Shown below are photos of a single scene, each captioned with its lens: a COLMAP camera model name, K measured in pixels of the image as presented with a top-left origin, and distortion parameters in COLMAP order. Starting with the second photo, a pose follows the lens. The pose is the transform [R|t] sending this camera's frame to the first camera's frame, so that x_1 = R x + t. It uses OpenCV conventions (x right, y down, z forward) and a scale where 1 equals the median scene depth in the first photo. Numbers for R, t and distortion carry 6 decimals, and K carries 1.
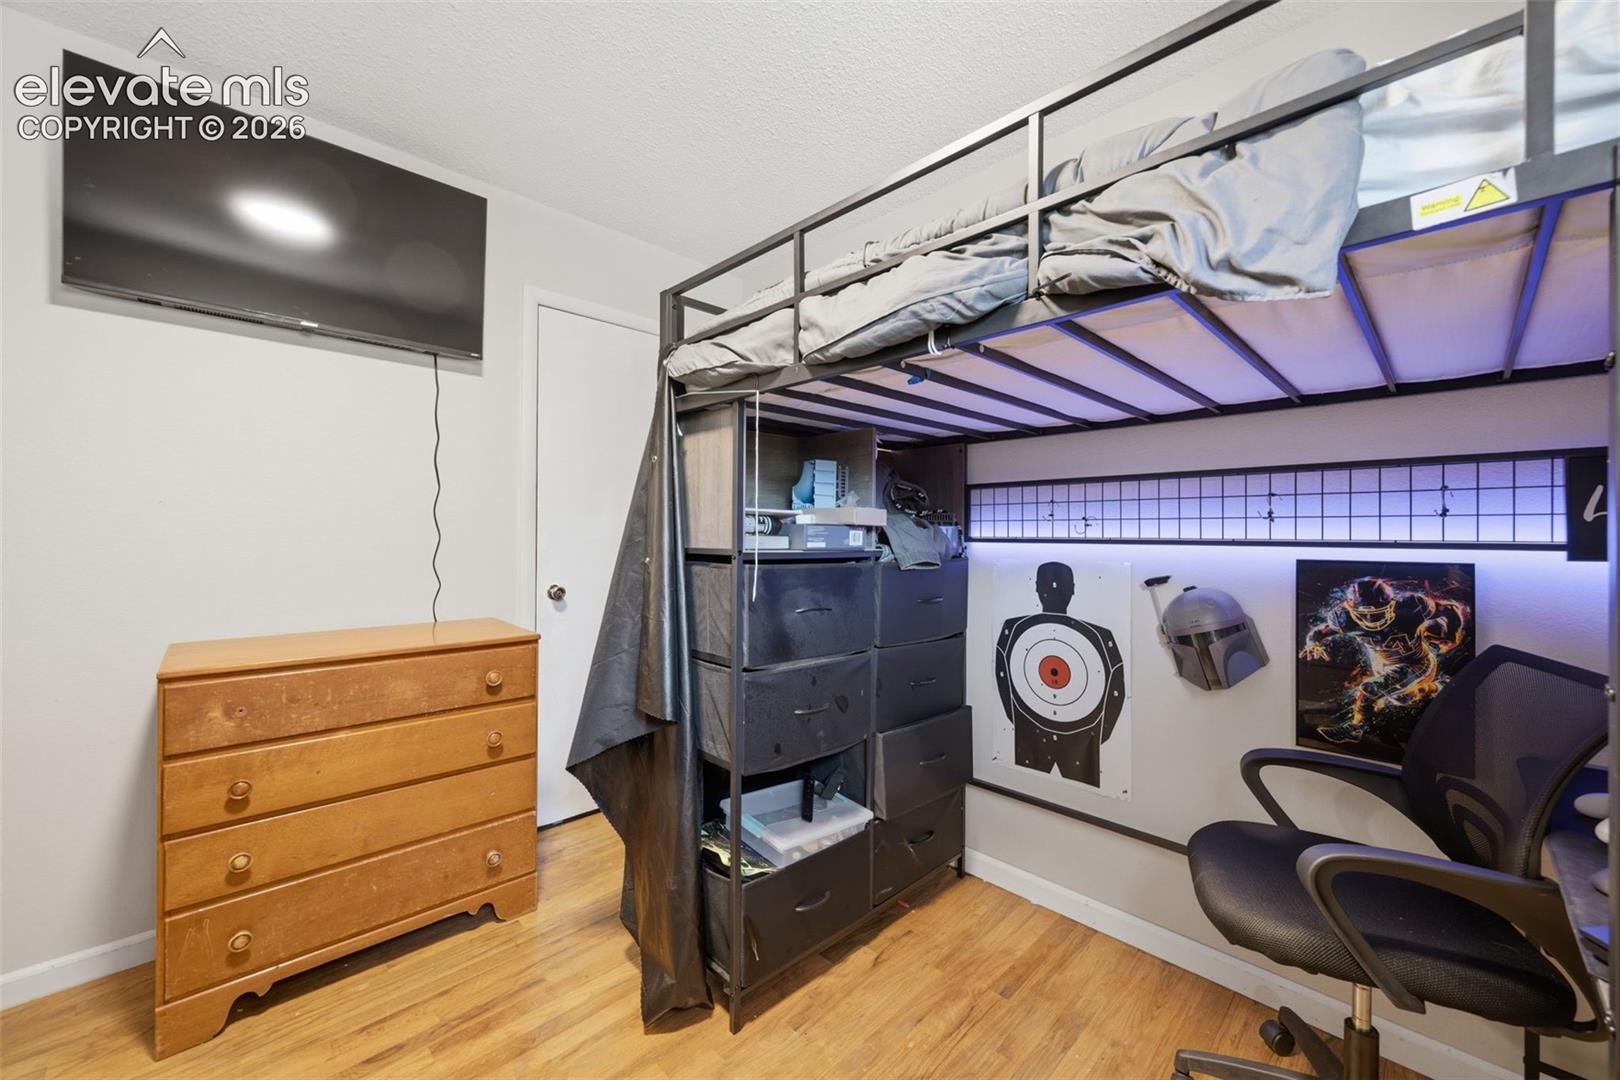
lens RADIAL K [[651.2, 0, 815.5], [0, 651.2, 536.1], [0, 0, 1]] dist [0.008679, -0.000209]
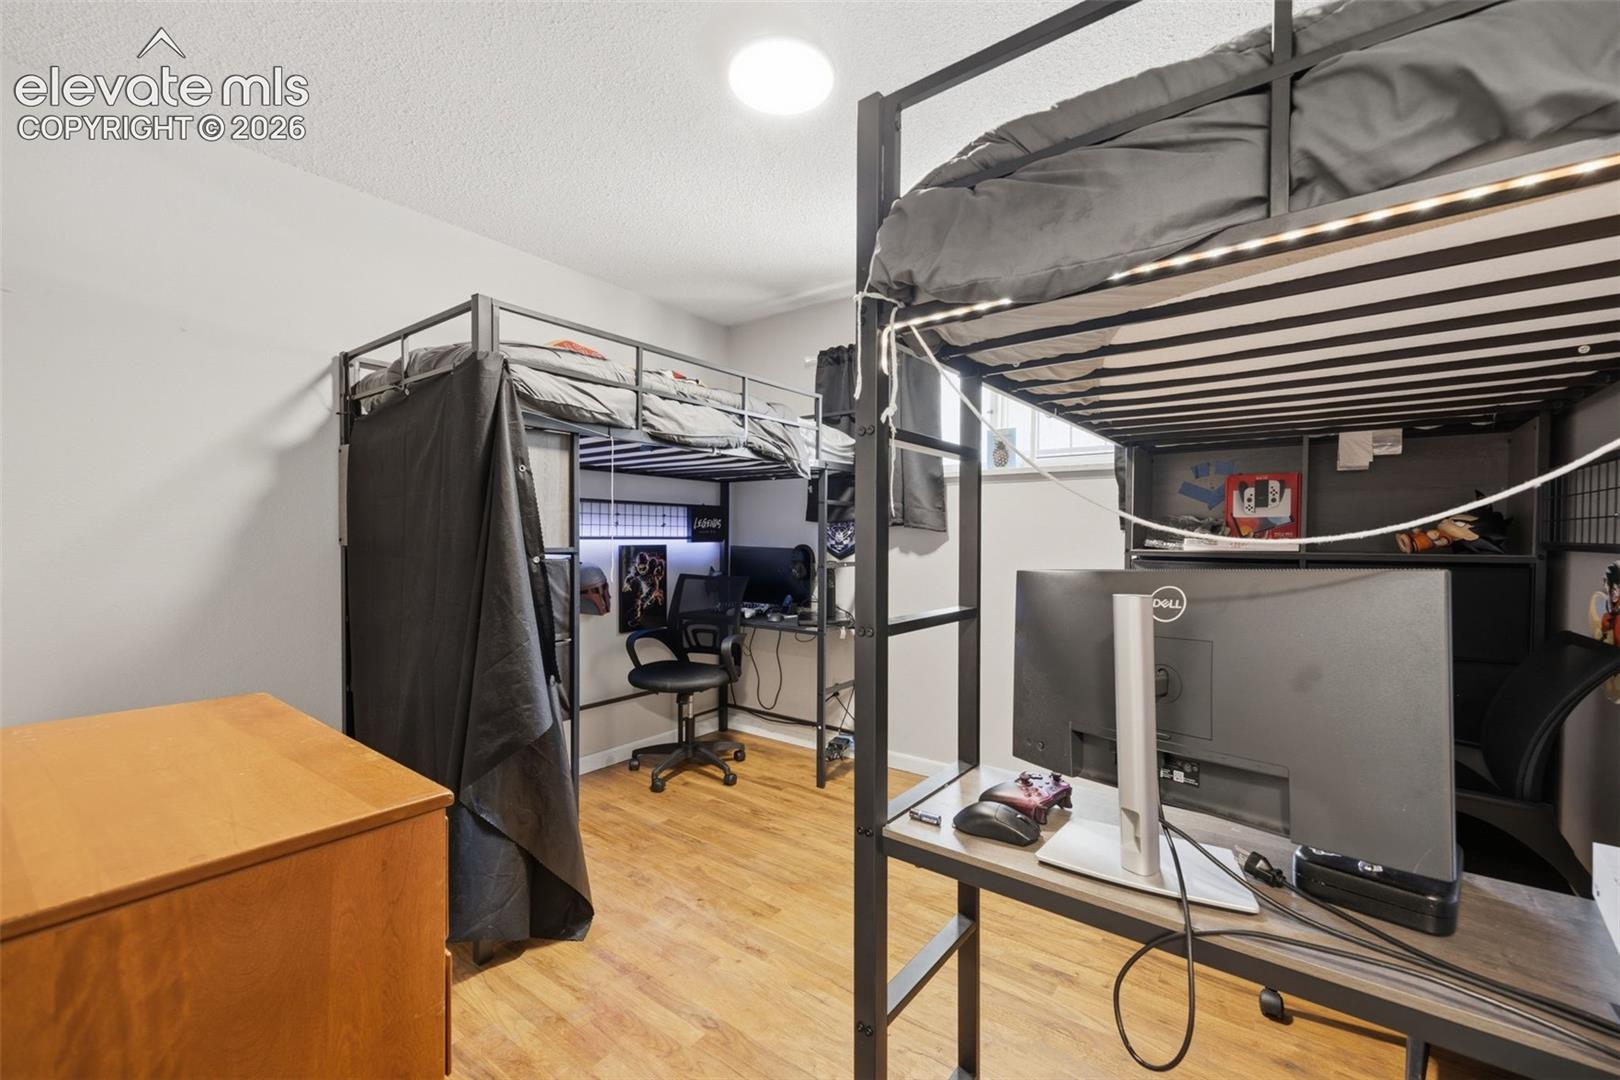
lens RADIAL K [[658.7, 0, 808.2], [0, 658.7, 534.7], [0, 0, 1]] dist [0.008094, -0.000330]
pose [[-0.120497, 0.003024, 0.992709, -1.542052], [0.003313, 0.999991, -0.002644, 0.009951], [-0.992708, 0.002970, -0.120506, 0.698405]]
